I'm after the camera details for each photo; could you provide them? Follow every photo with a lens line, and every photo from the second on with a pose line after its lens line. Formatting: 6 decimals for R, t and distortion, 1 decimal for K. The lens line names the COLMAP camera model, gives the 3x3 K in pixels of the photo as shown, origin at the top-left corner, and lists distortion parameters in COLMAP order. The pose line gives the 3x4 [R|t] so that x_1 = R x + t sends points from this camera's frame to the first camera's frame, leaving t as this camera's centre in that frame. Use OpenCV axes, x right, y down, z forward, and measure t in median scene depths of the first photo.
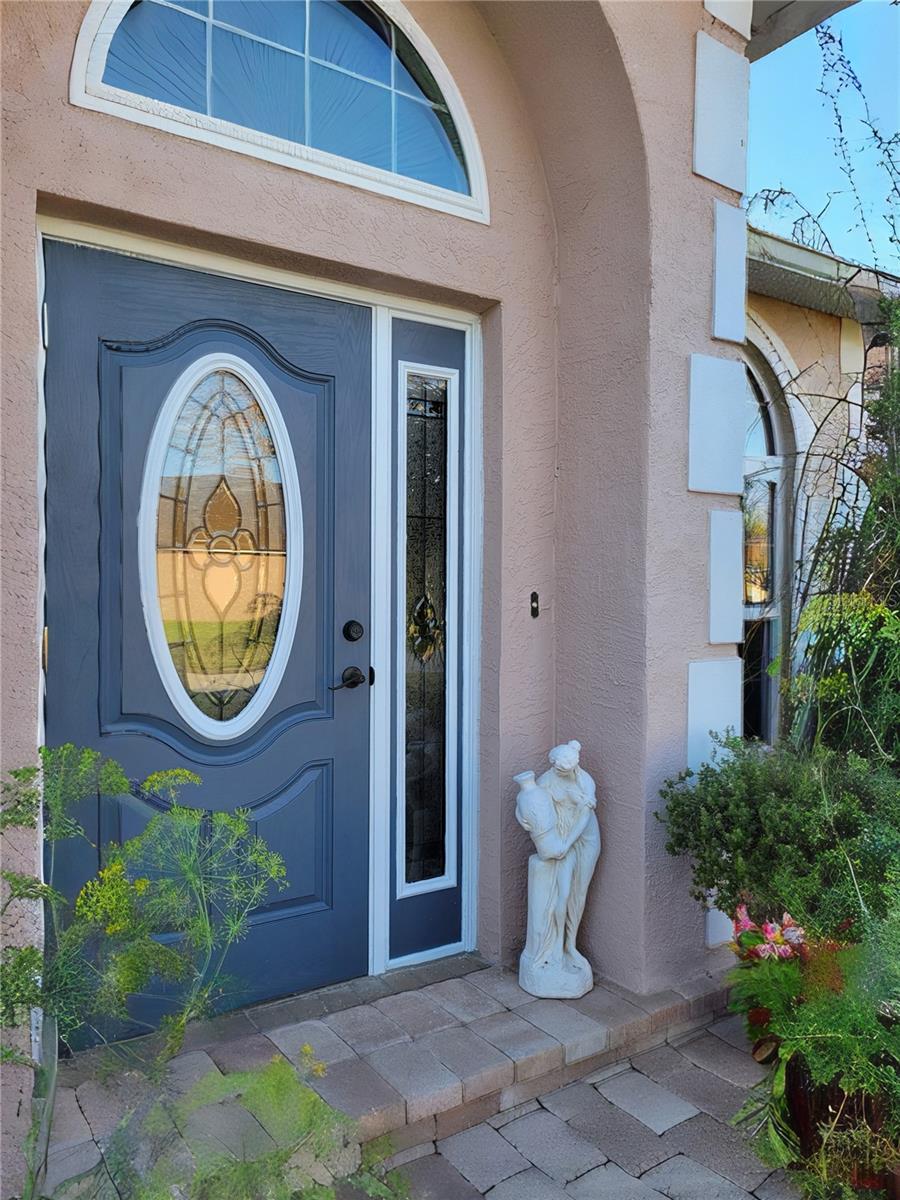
lens RADIAL K [[907.5, 0, 450.9], [0, 907.5, 594.9], [0, 0, 1]] dist [0.046684, 0.000895]
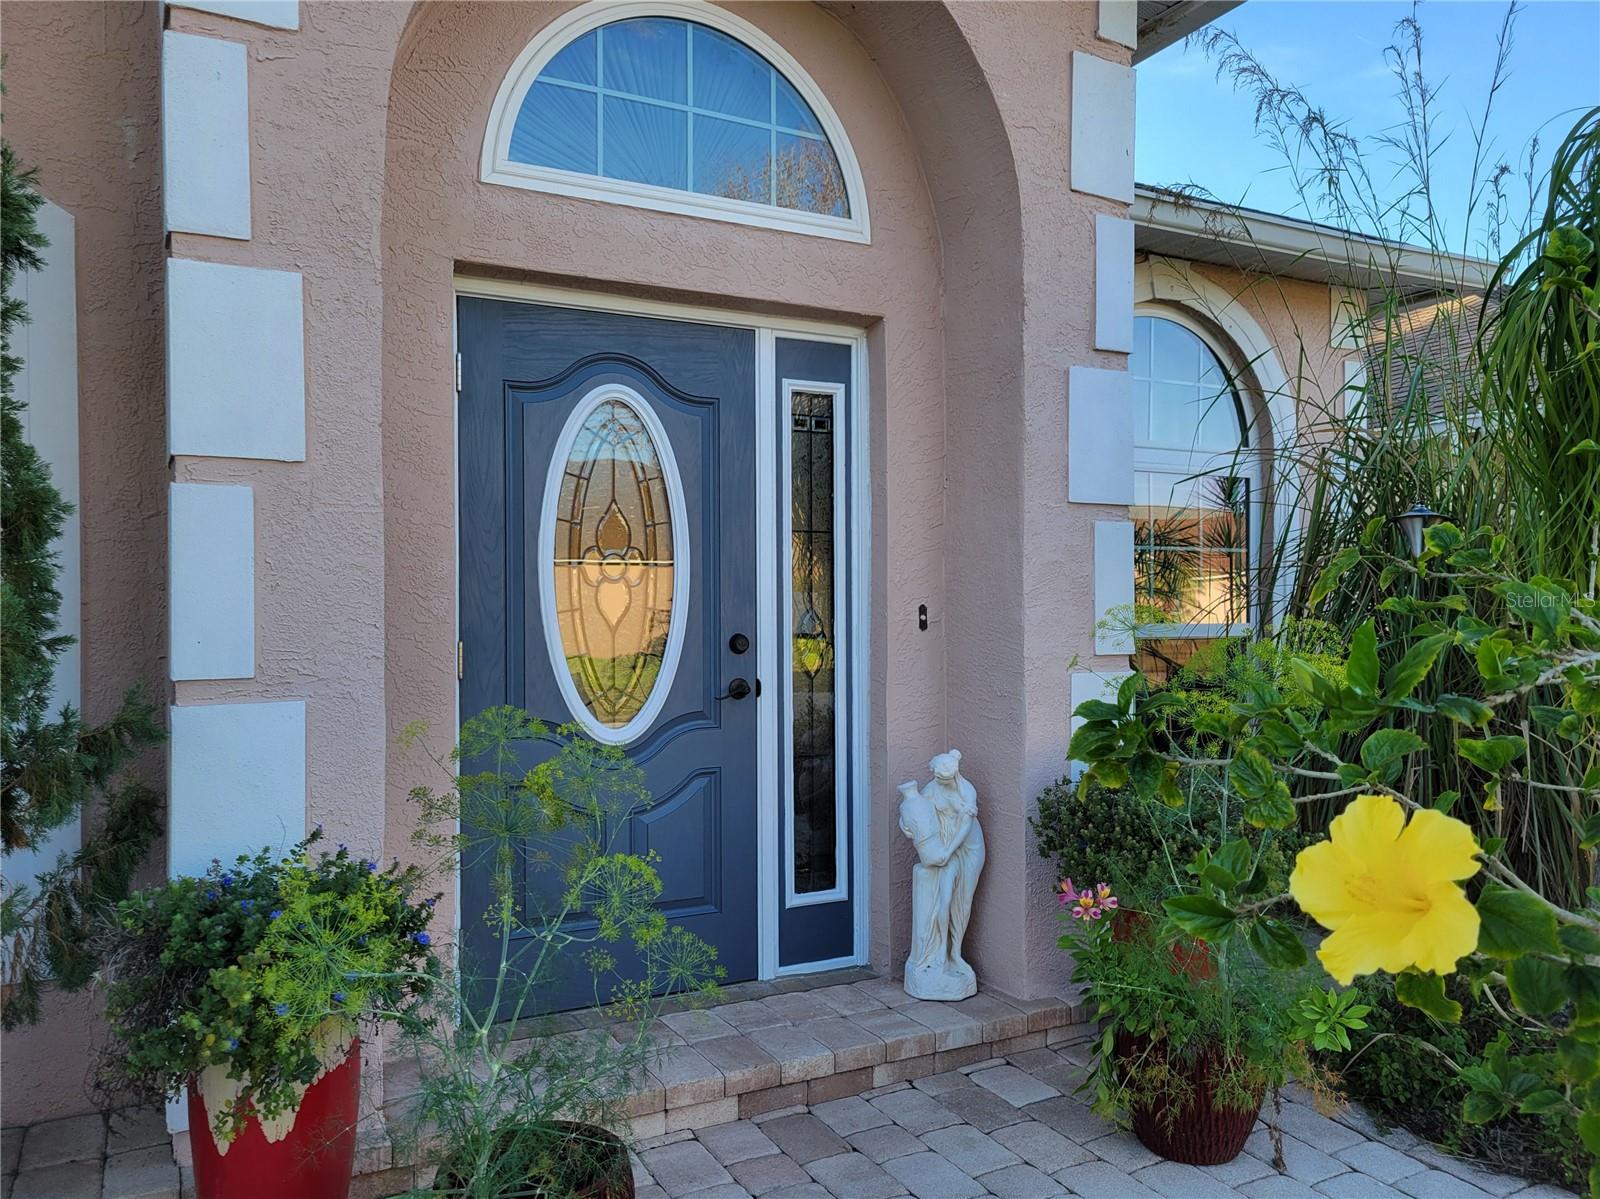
lens RADIAL K [[1210.0, 0, 822.6], [0, 1210.0, 605.5], [0, 0, 1]] dist [0.046684, 0.000895]
pose [[0.996486, -0.009506, -0.083214, 0.101786], [0.008858, 0.999928, -0.008156, 0.008397], [0.083285, 0.007391, 0.996498, -0.362309]]
